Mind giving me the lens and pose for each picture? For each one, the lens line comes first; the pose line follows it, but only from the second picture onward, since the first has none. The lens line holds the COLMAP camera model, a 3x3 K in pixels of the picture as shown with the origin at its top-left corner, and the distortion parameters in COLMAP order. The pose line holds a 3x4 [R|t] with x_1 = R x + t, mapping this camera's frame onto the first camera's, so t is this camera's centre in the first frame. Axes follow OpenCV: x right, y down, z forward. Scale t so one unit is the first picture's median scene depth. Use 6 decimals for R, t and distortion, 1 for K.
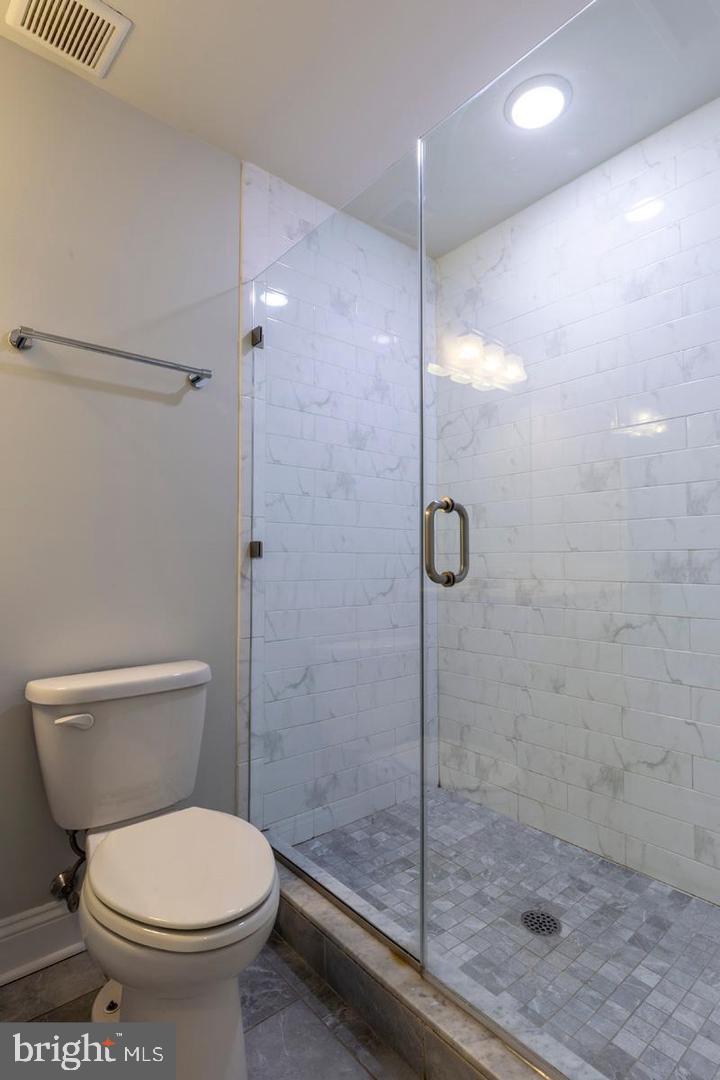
lens RADIAL K [[546.4, 0, 341.5], [0, 546.4, 538.8], [0, 0, 1]] dist [-0.000594, -0.000284]
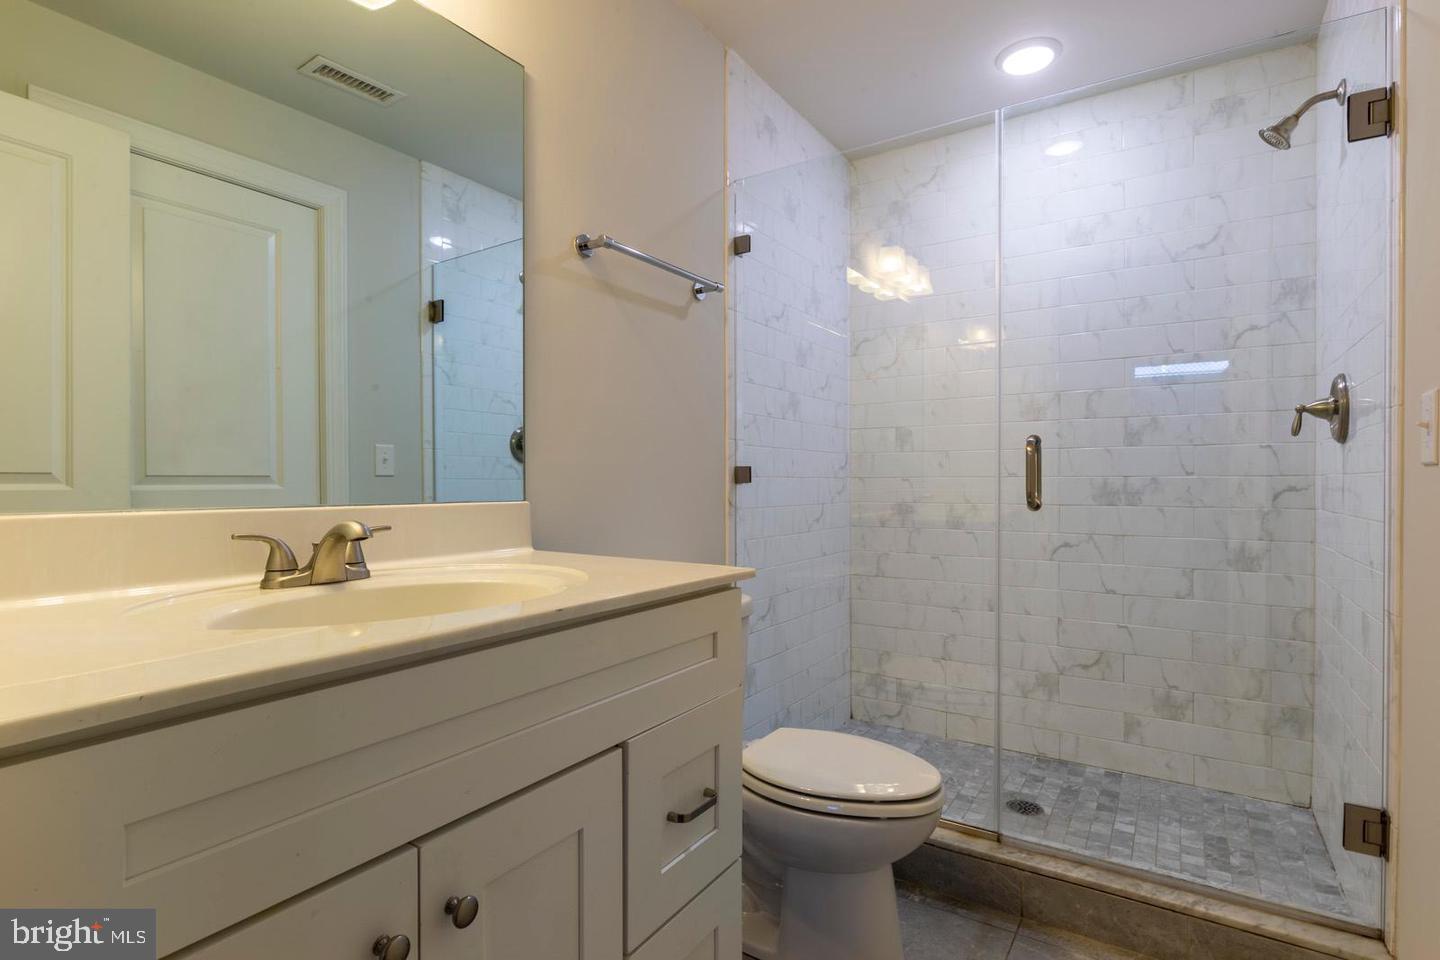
lens RADIAL K [[716.7, 0, 712.3], [0, 716.7, 479.6], [0, 0, 1]] dist [-0.000112, -0.002003]
pose [[0.958046, -0.000125, 0.286615, -0.568445], [-0.011347, 0.999199, 0.038364, -0.018945], [-0.286391, -0.040007, 0.957277, -0.171395]]
